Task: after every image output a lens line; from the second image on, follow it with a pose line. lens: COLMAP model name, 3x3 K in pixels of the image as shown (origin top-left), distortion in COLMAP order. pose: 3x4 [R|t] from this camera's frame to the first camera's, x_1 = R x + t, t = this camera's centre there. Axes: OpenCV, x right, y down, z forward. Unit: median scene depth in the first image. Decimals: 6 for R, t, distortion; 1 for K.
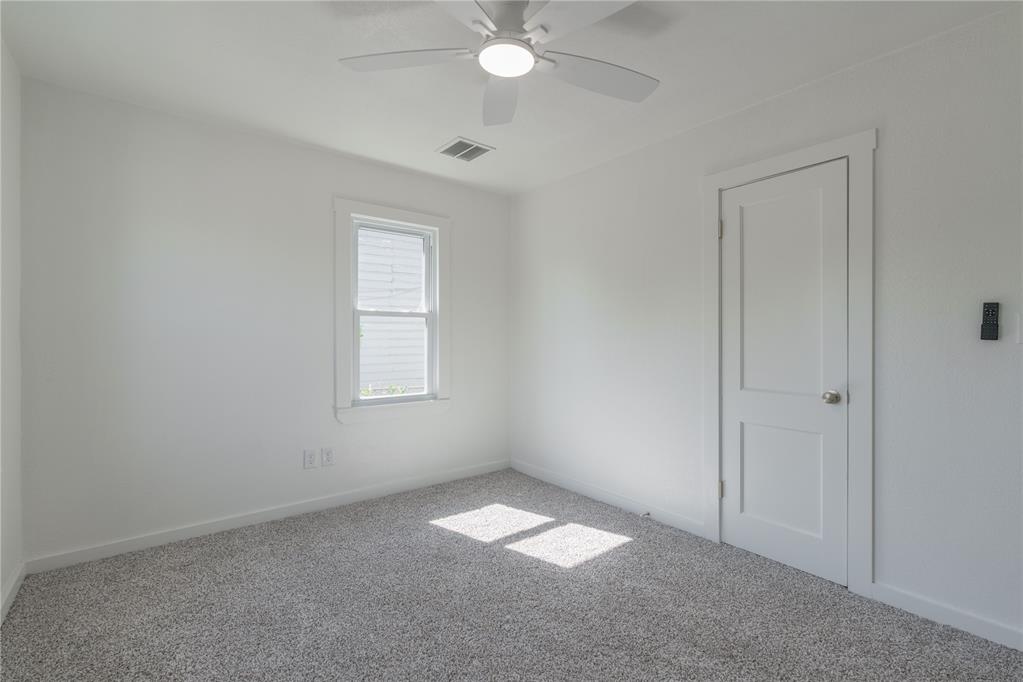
lens RADIAL K [[462.8, 0, 511.7], [0, 462.8, 331.0], [0, 0, 1]] dist [-0.003027, 0.000257]
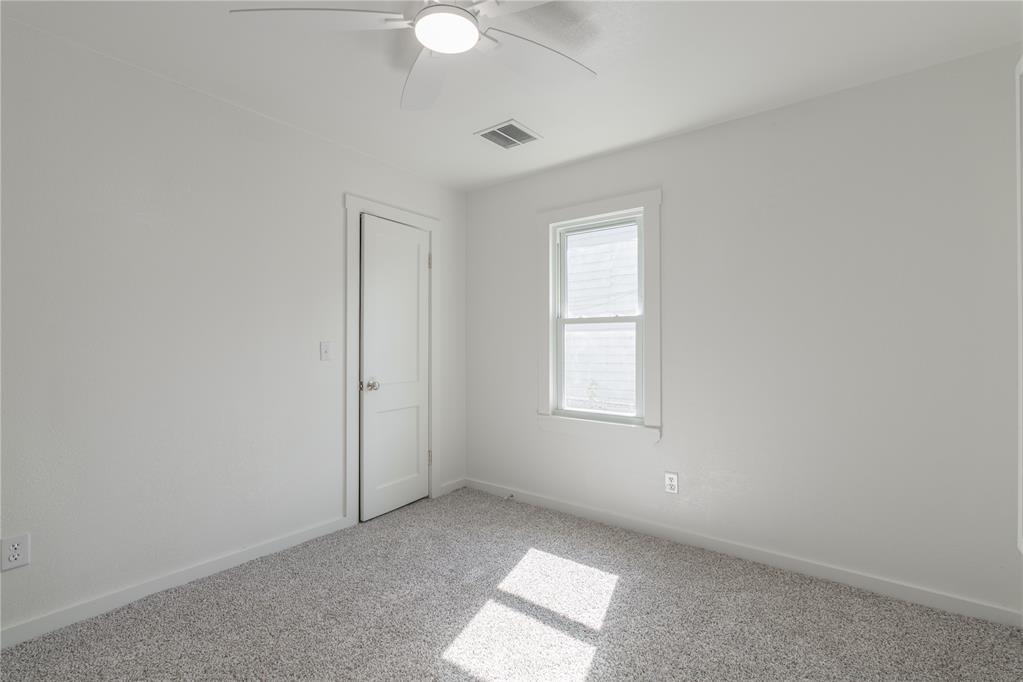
lens RADIAL K [[482.9, 0, 472.4], [0, 482.9, 332.2], [0, 0, 1]] dist [0.001024, 0.000009]
pose [[0.181824, -0.015120, -0.983215, 0.680857], [0.017070, 0.999780, -0.012218, -0.006999], [0.983183, -0.014562, 0.182042, 0.654305]]
